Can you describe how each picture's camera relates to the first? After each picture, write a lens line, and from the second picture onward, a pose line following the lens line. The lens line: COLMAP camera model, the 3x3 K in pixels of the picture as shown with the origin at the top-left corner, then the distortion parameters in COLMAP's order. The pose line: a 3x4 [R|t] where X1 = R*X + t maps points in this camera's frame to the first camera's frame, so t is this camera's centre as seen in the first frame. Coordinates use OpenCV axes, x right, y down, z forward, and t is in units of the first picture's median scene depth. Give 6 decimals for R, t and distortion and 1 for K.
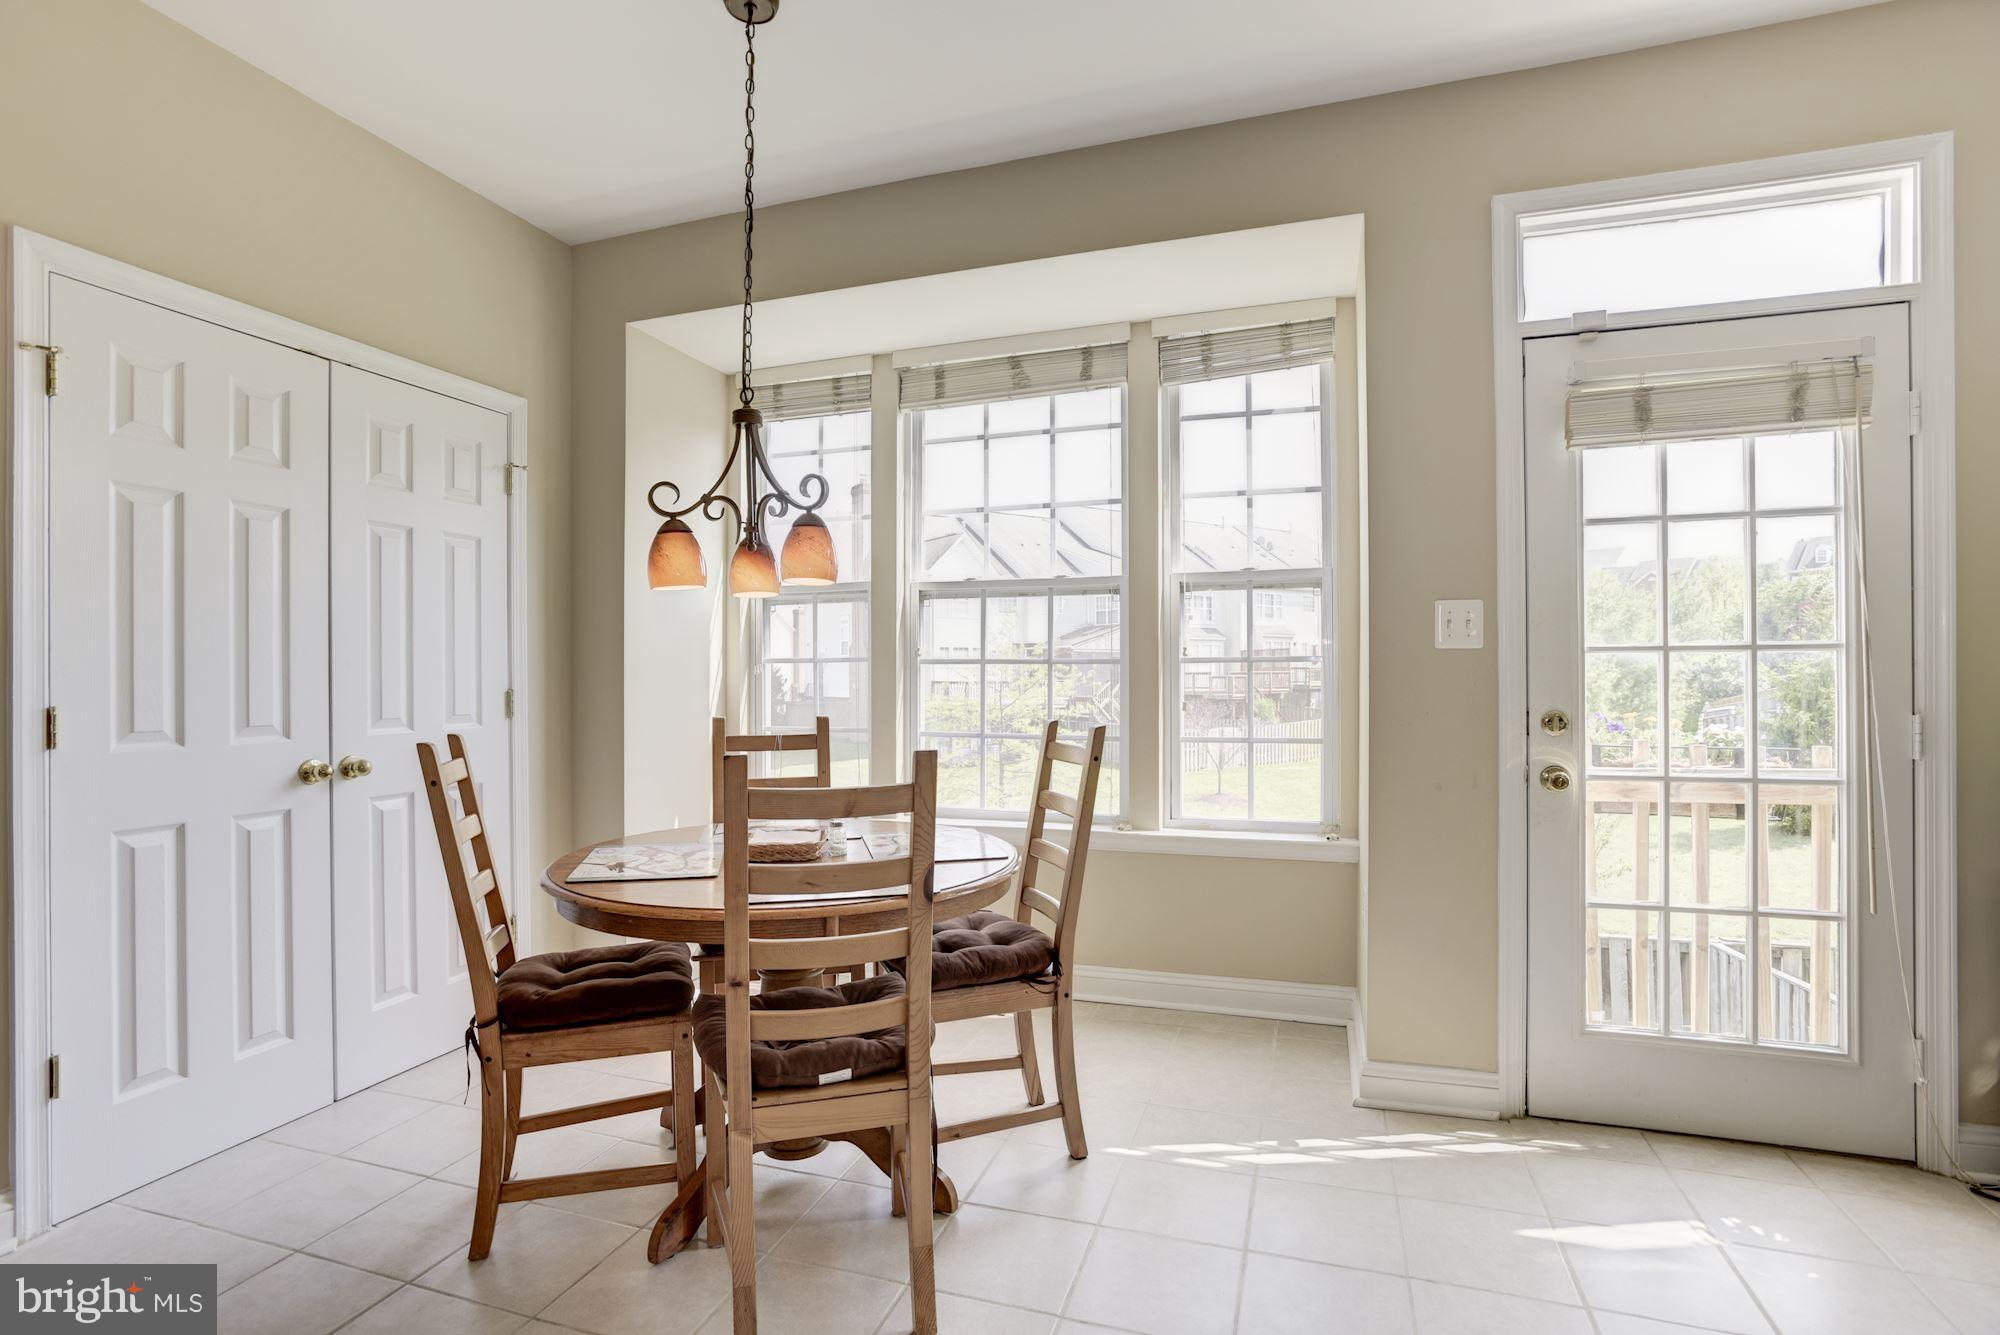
lens RADIAL K [[965.8, 0, 1006.4], [0, 965.8, 665.6], [0, 0, 1]] dist [-0.047733, 0.020956]
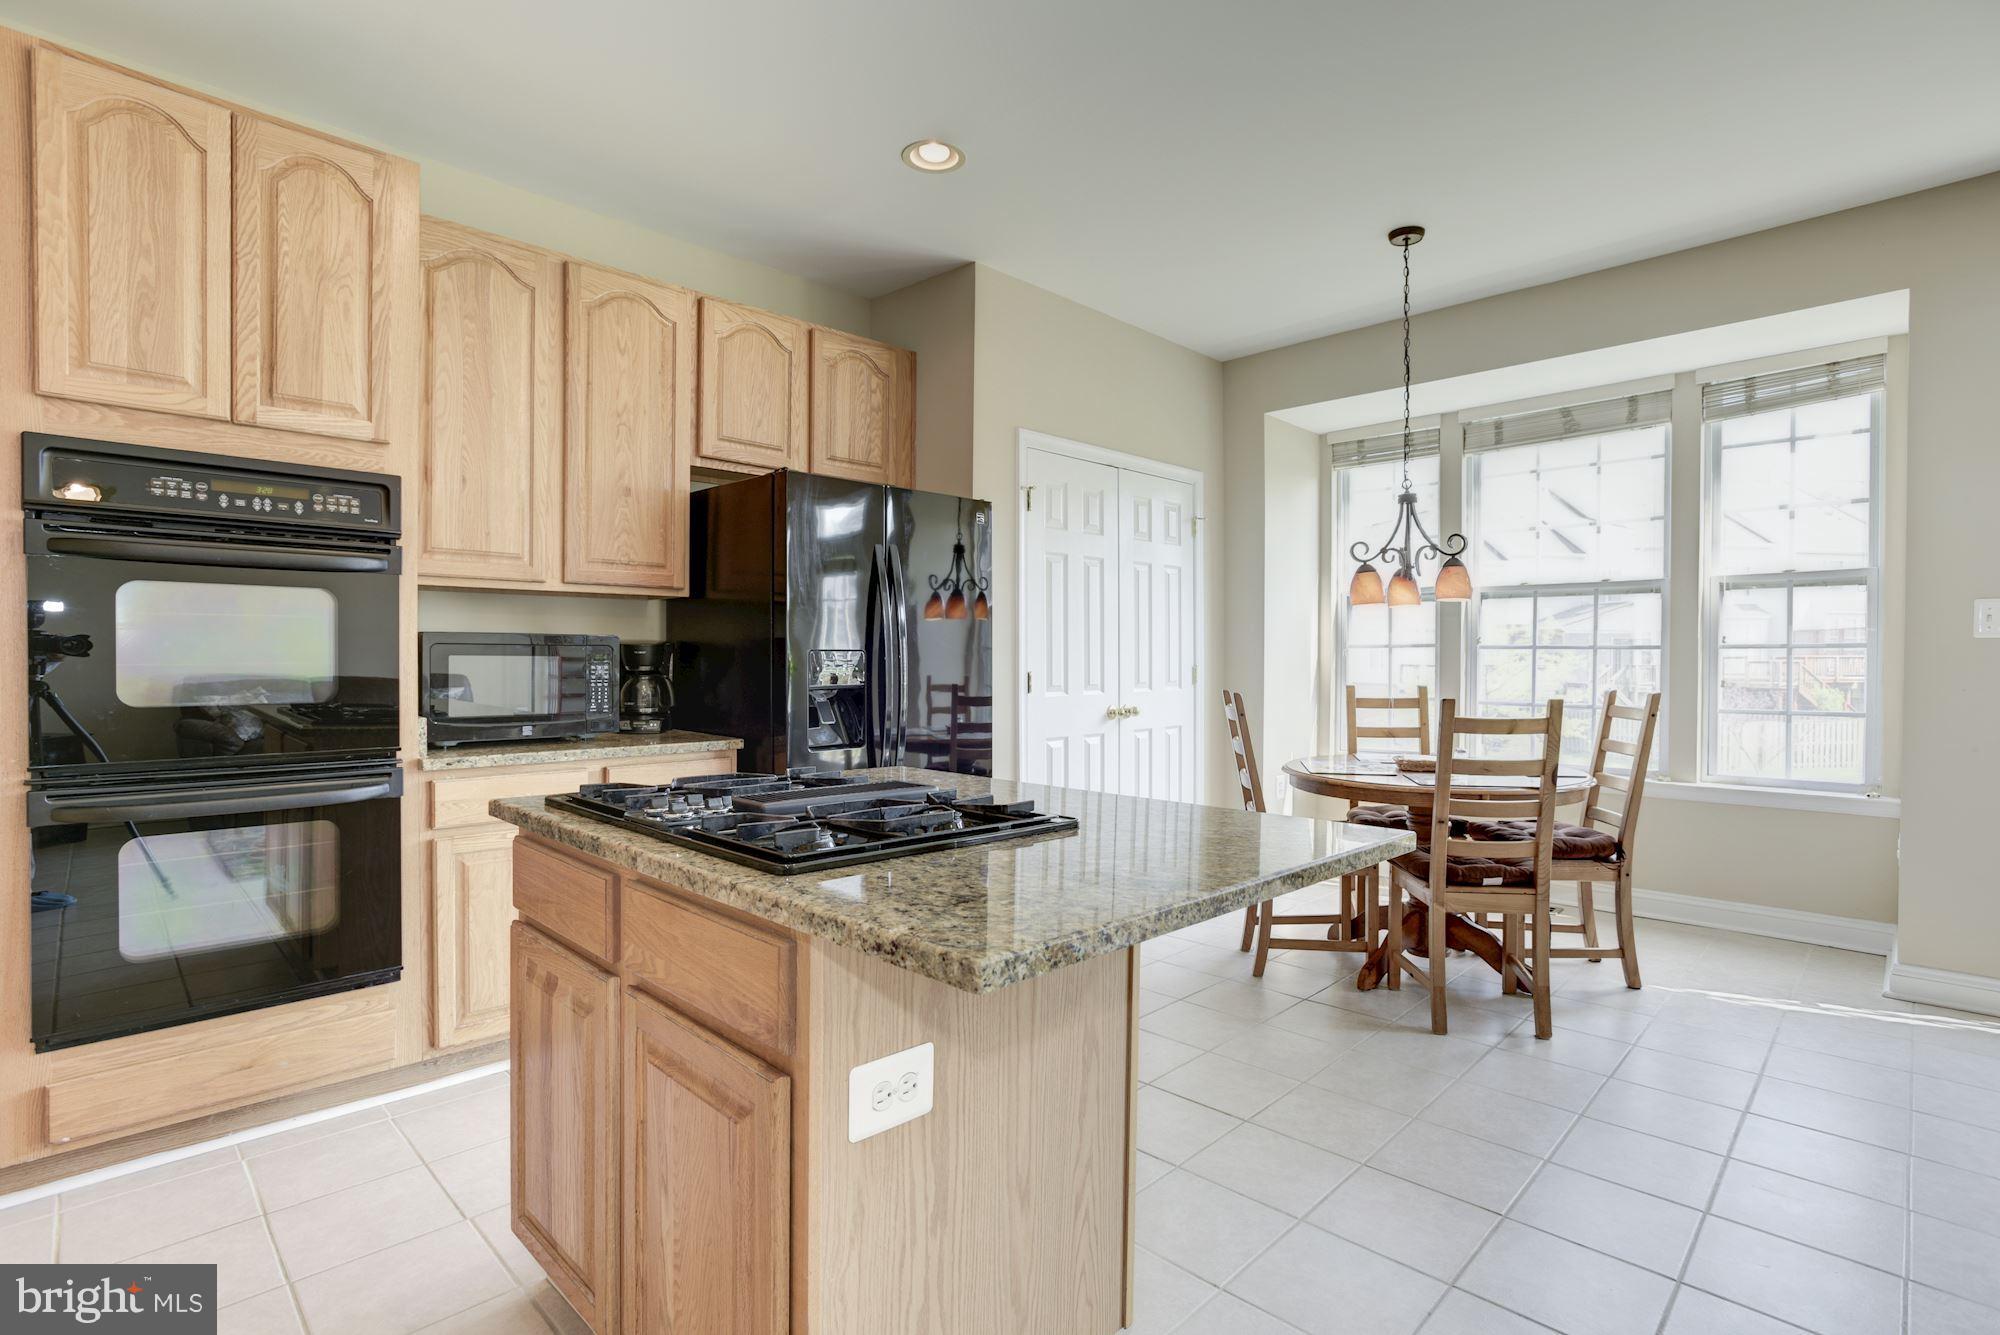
lens RADIAL K [[965.8, 0, 1001.5], [0, 965.8, 668.3], [0, 0, 1]] dist [-0.047733, 0.020956]
pose [[0.896598, 0.010516, -0.442721, -0.146510], [-0.000562, 0.999744, 0.022607, -0.006101], [0.442846, -0.020021, 0.896374, -0.673612]]
